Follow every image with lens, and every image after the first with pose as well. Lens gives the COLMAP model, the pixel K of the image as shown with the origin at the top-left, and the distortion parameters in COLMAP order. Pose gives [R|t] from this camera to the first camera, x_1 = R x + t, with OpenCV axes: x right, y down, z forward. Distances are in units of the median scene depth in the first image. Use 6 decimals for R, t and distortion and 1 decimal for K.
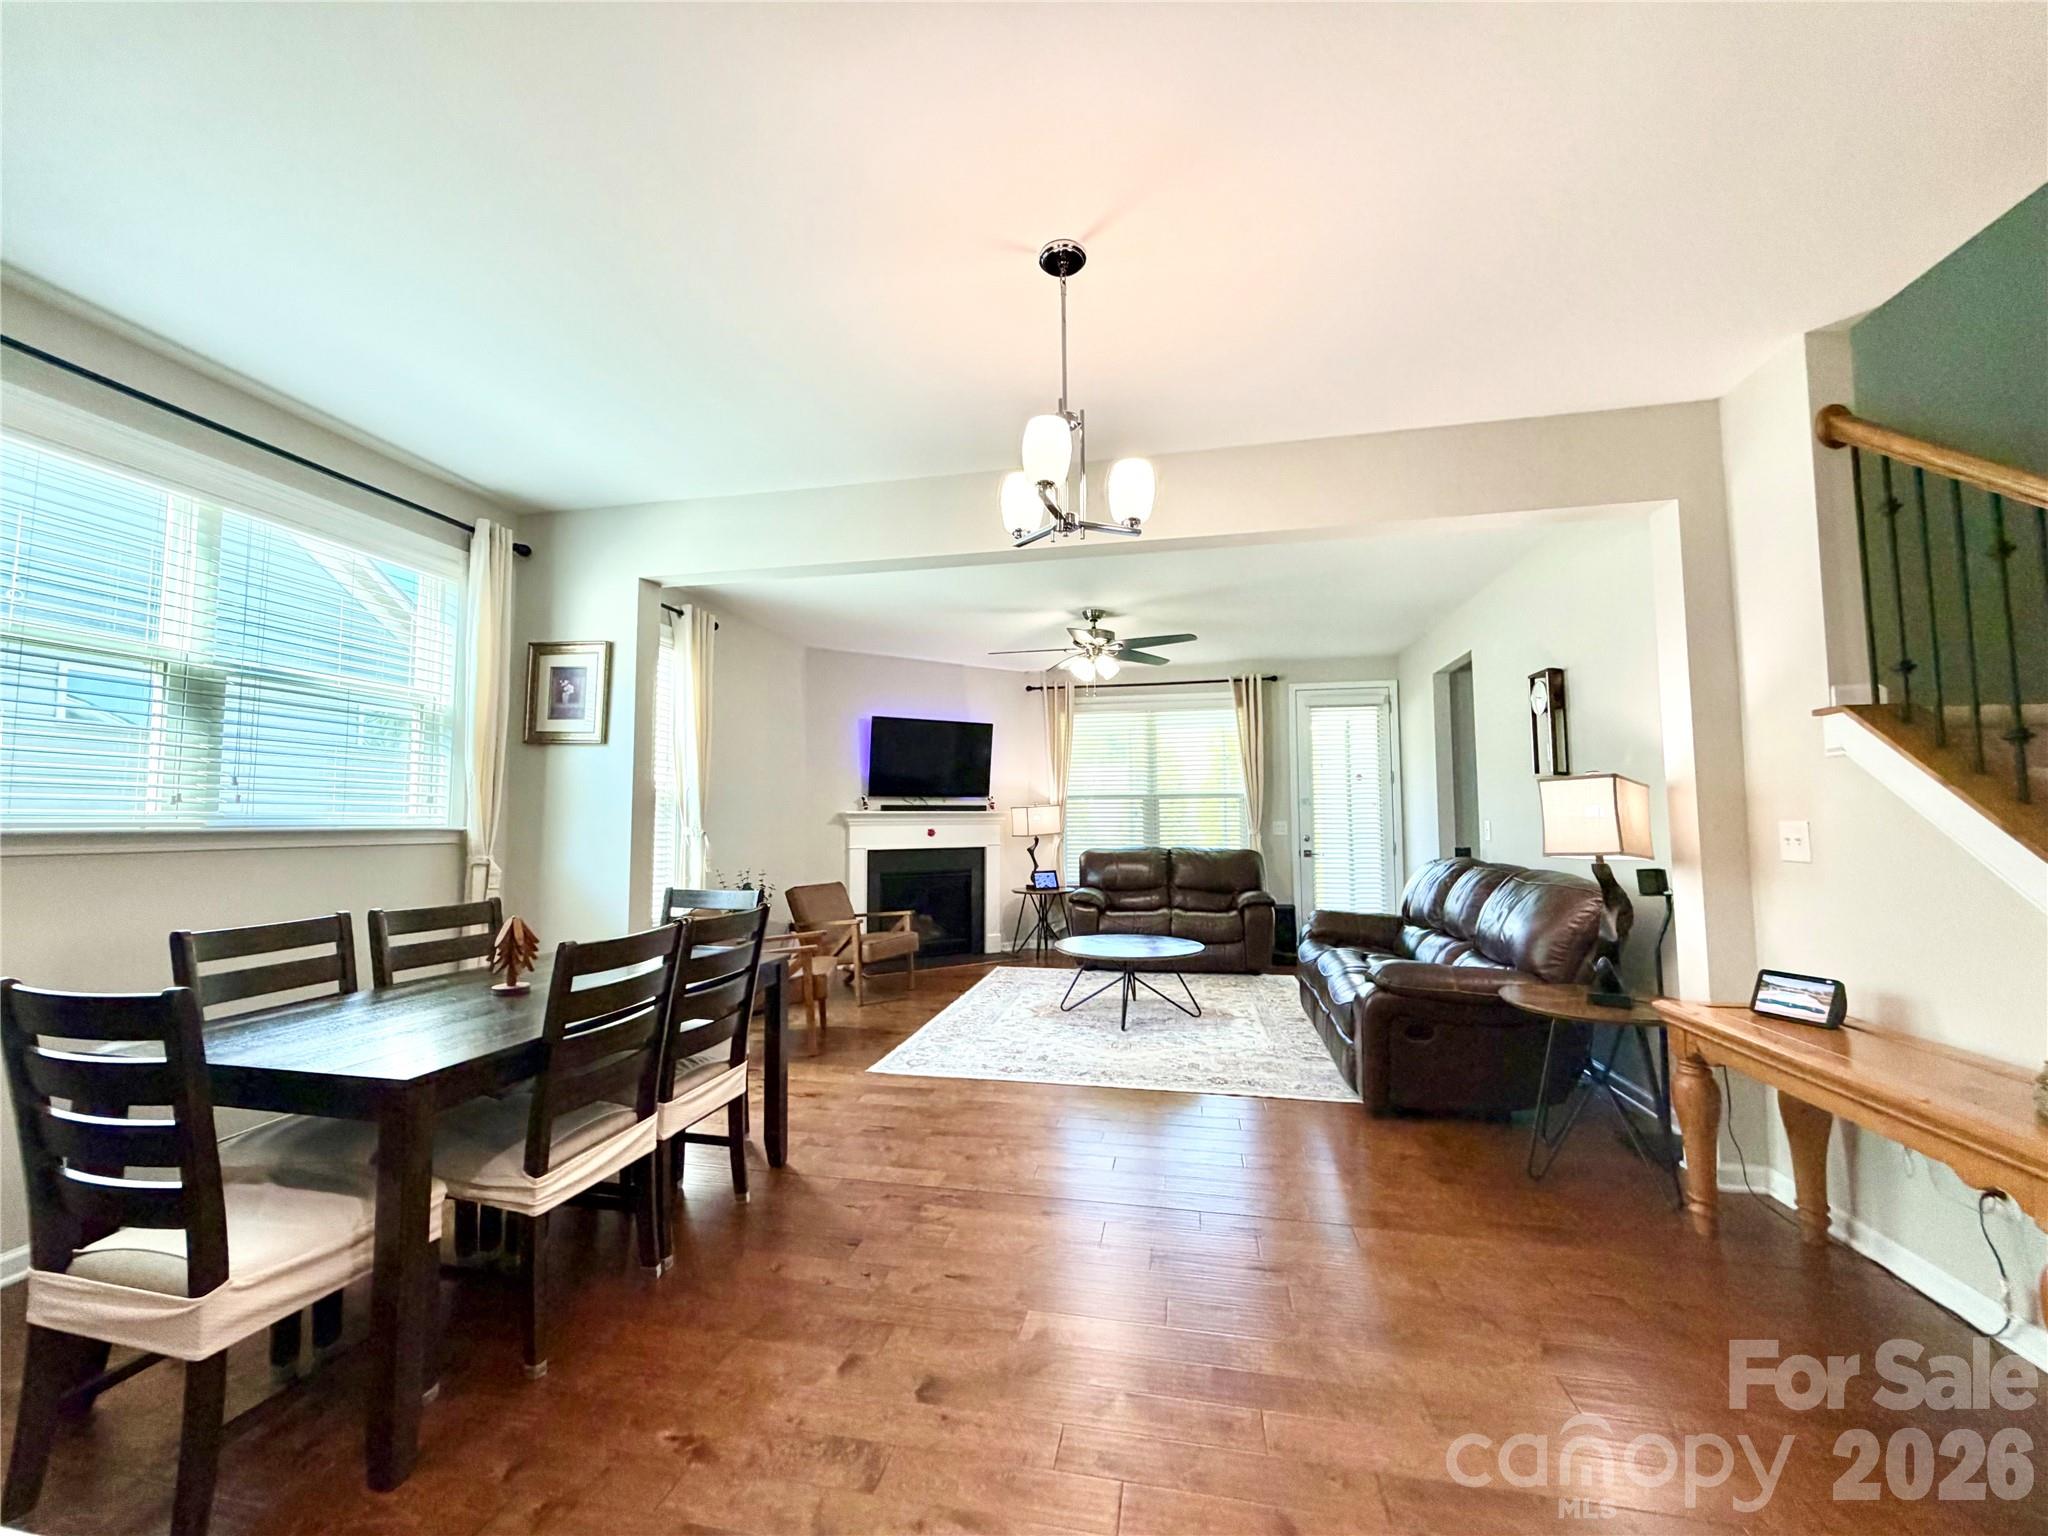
lens RADIAL K [[817.3, 0, 1015.6], [0, 817.3, 767.2], [0, 0, 1]] dist [-0.000325, 0.000477]
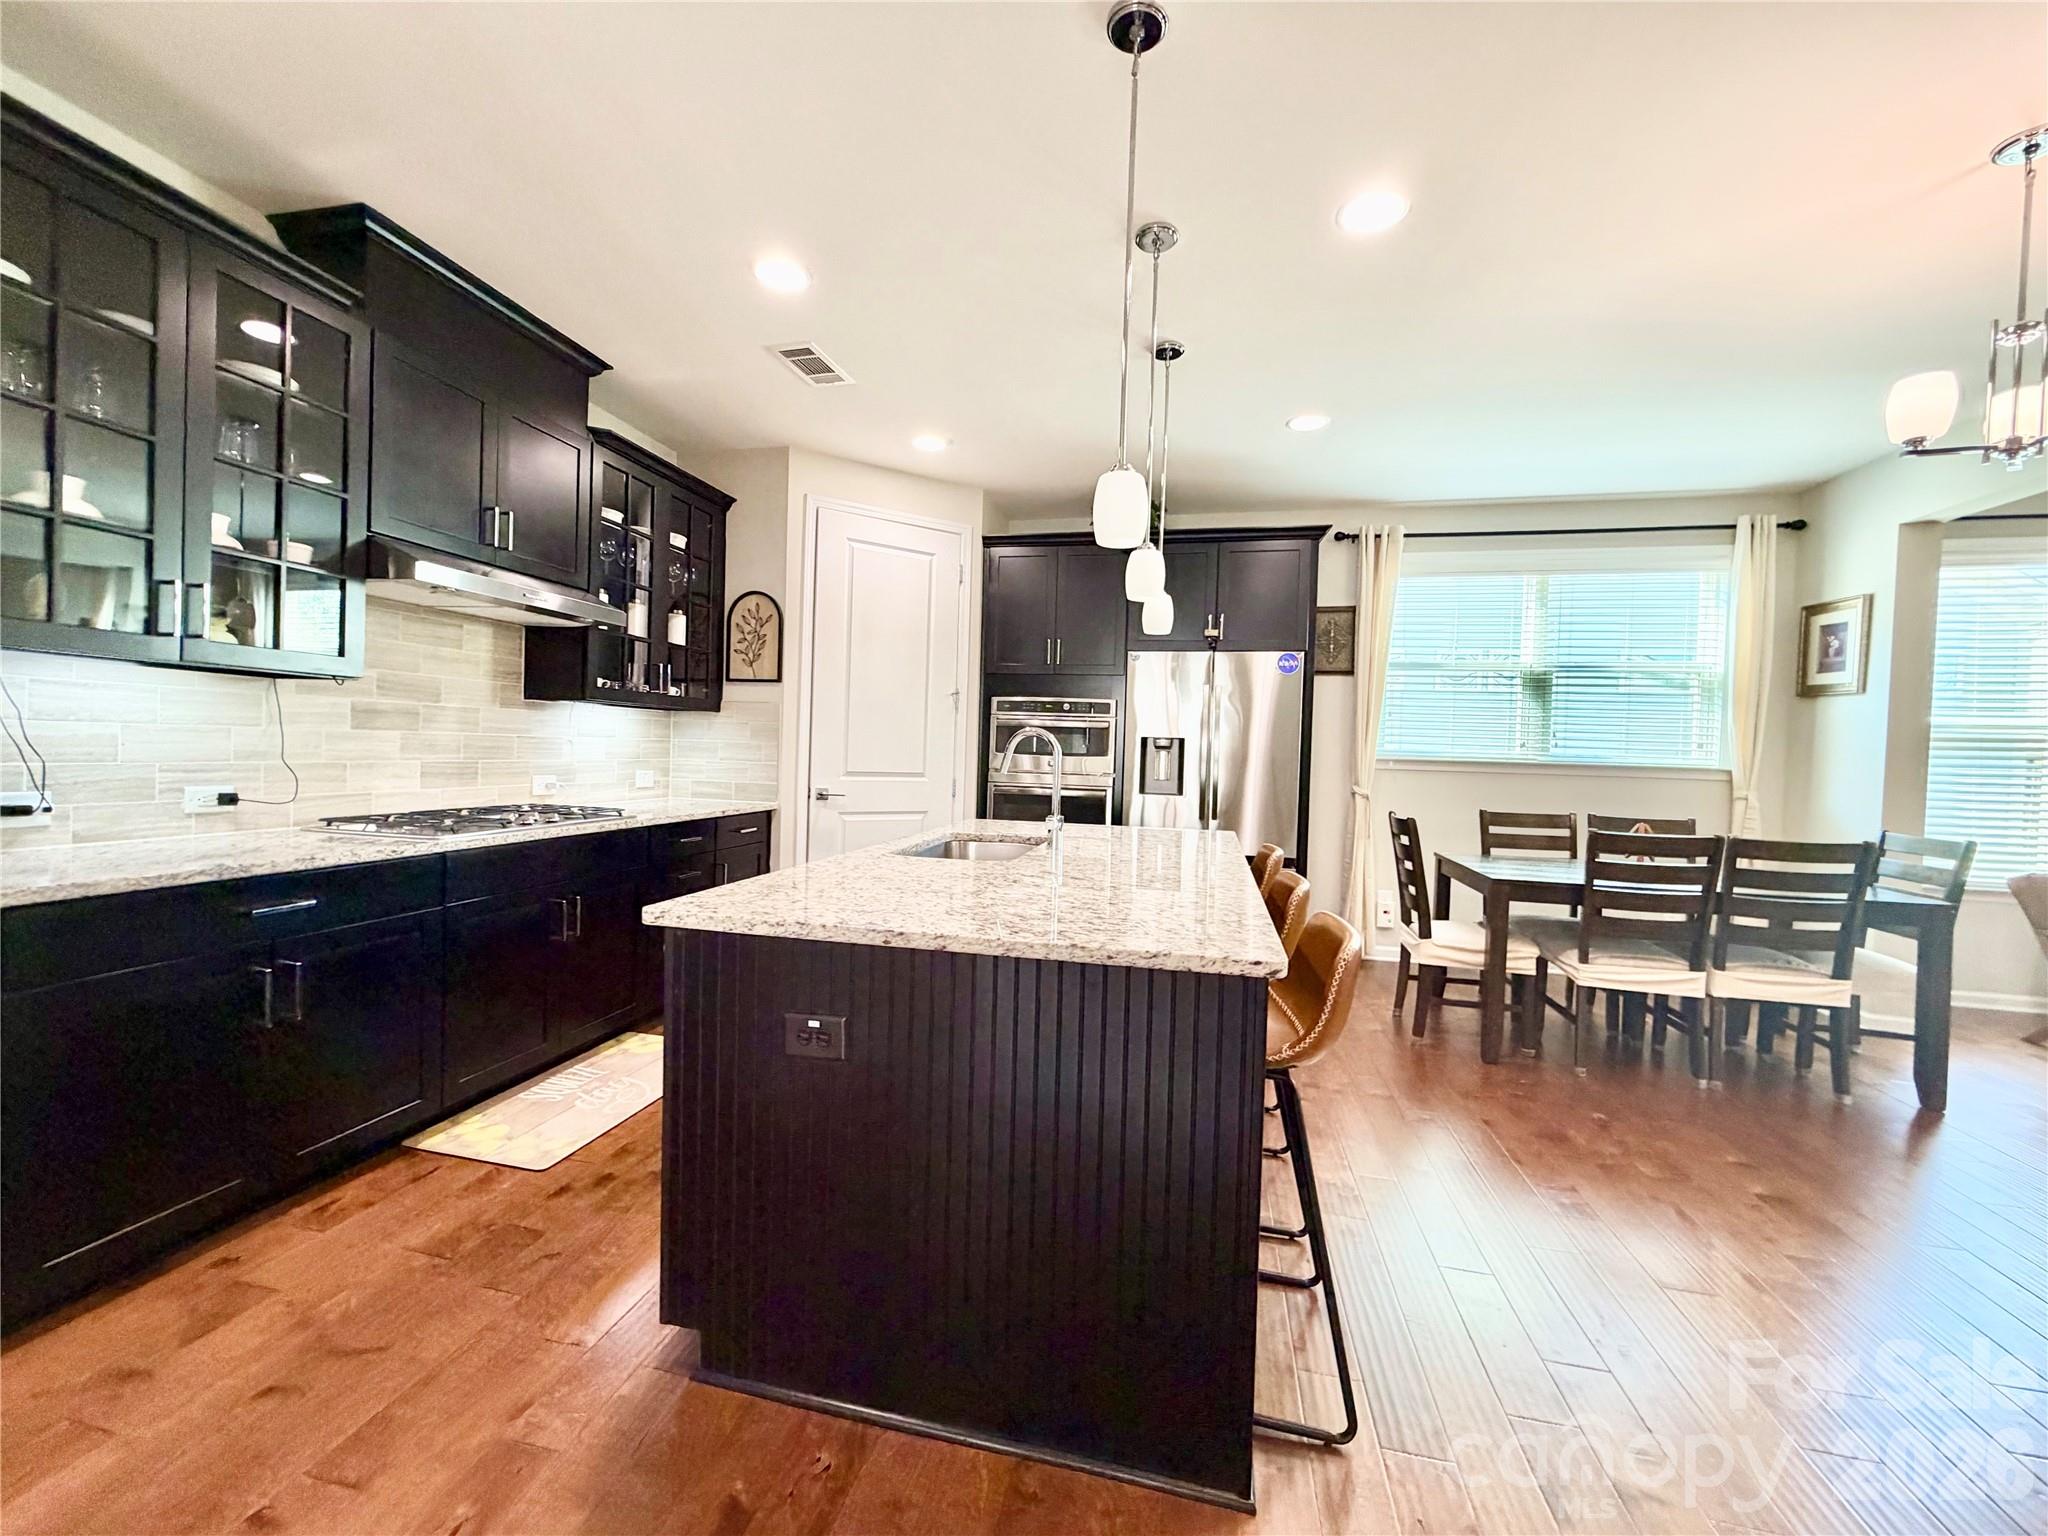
lens RADIAL K [[817.3, 0, 1015.6], [0, 817.3, 767.2], [0, 0, 1]] dist [-0.000325, 0.000477]
pose [[-0.015883, 0.025936, -0.999537, 0.493625], [0.036716, 0.999004, 0.025339, 0.000061], [0.999200, -0.036296, -0.016819, -0.064547]]
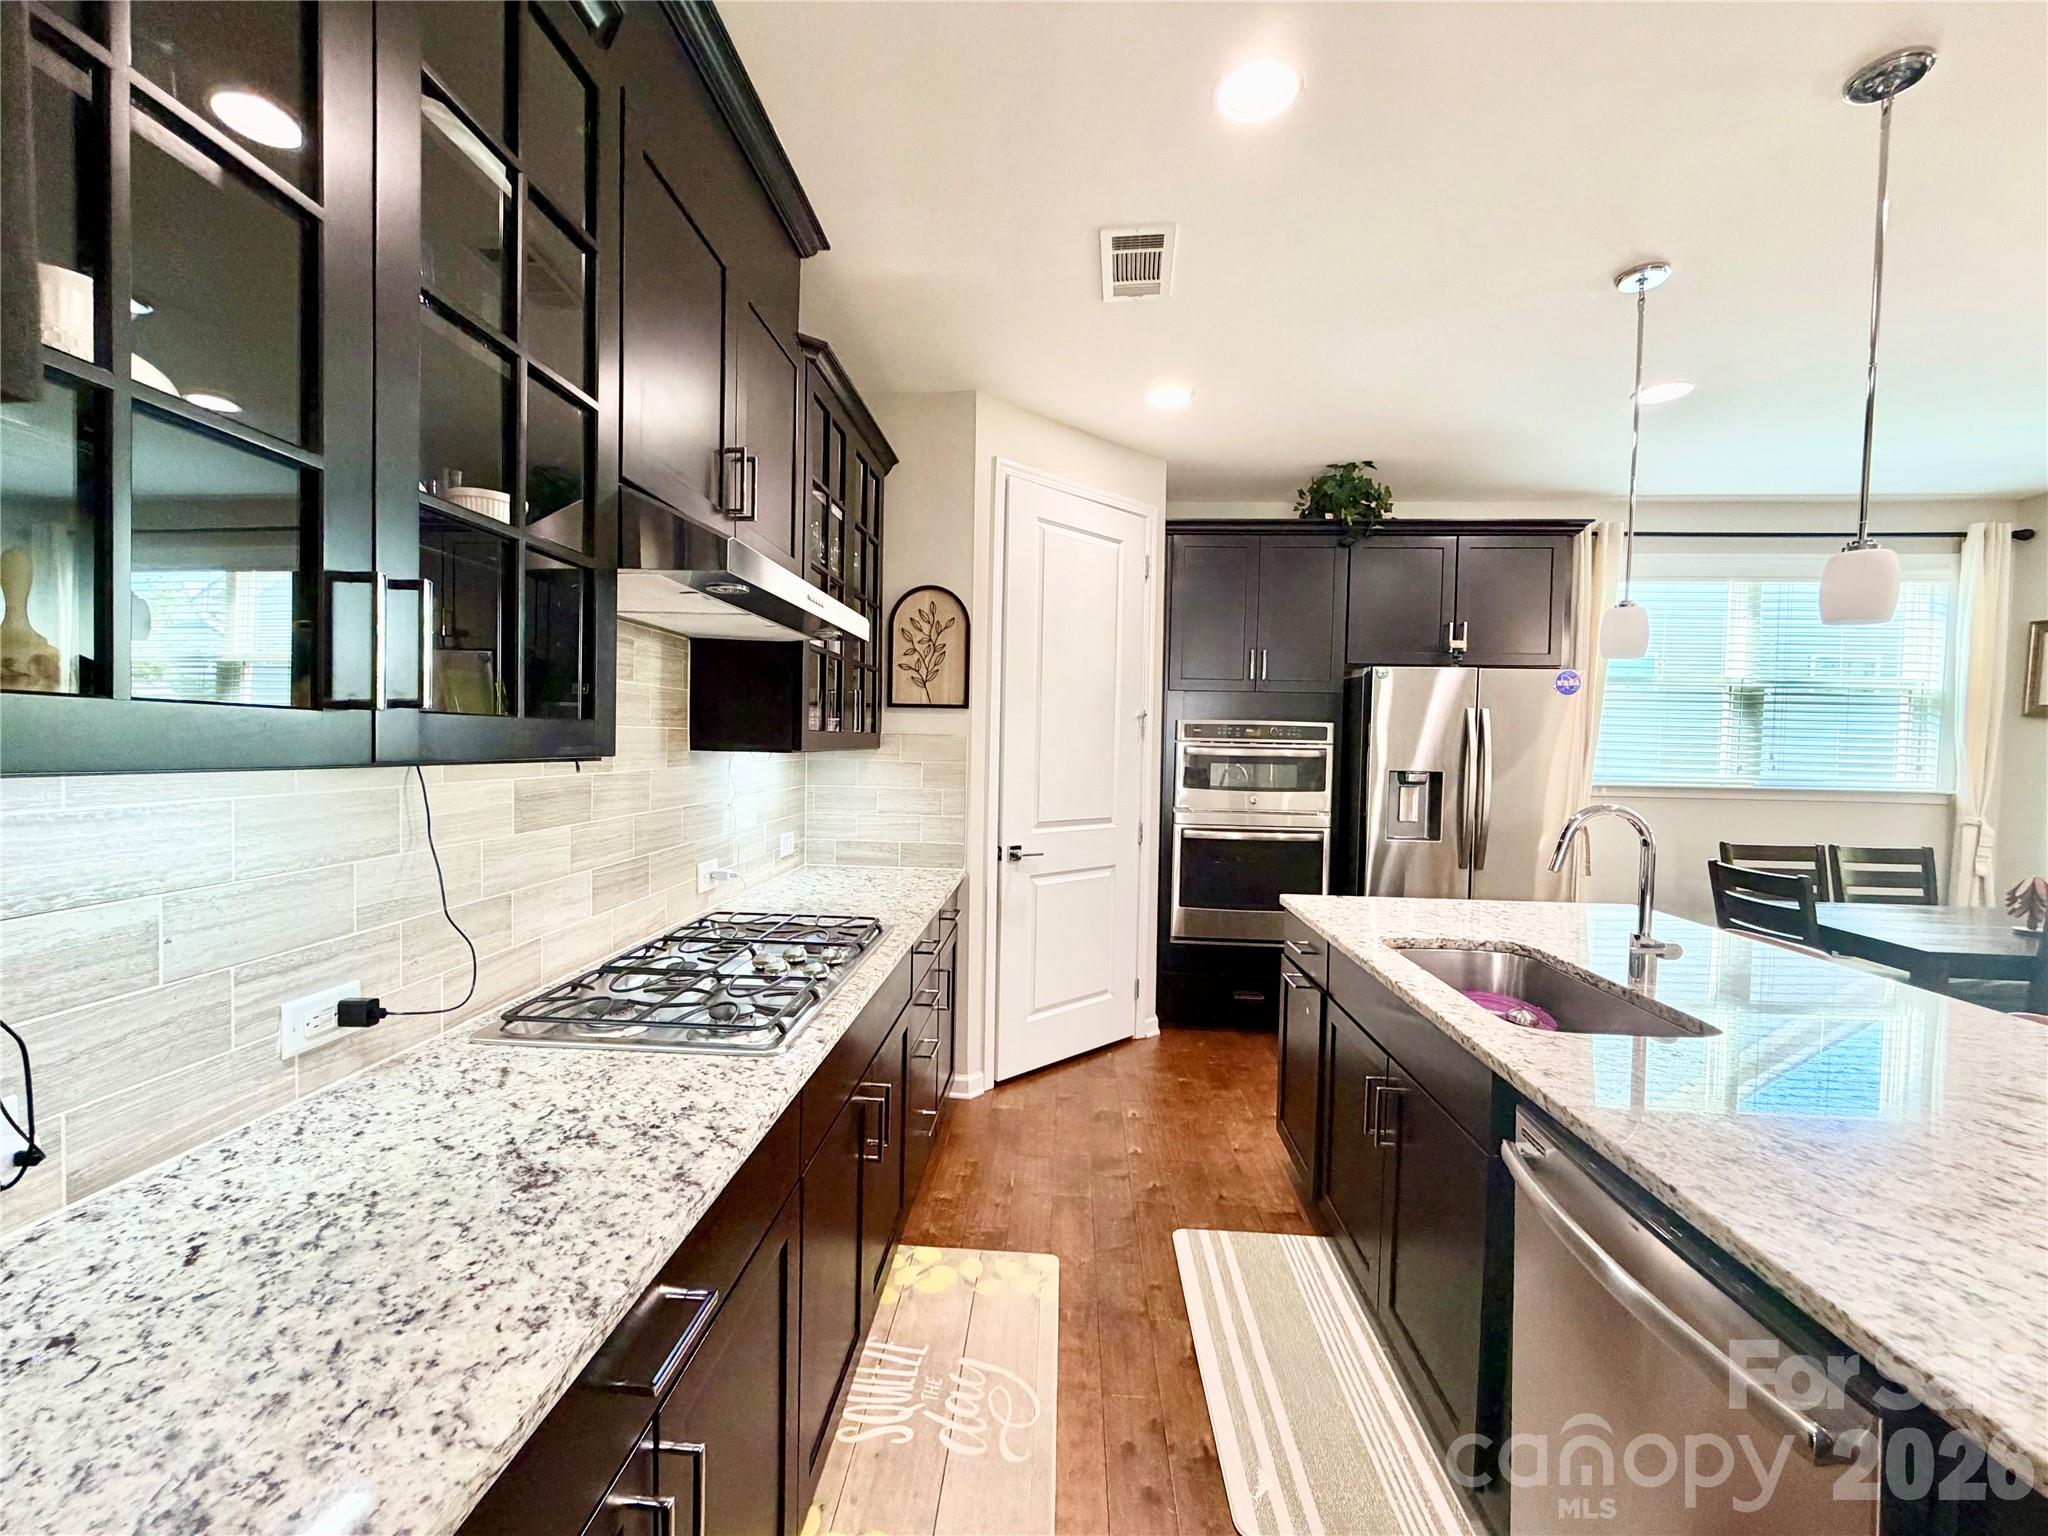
lens RADIAL K [[814.0, 0, 1009.8], [0, 814.0, 766.4], [0, 0, 1]] dist [0.000829, 0.000127]
pose [[0.139576, 0.040659, -0.989376, 0.248055], [0.046306, 0.997795, 0.047538, -0.067878], [0.989128, -0.052450, 0.137386, -0.421617]]
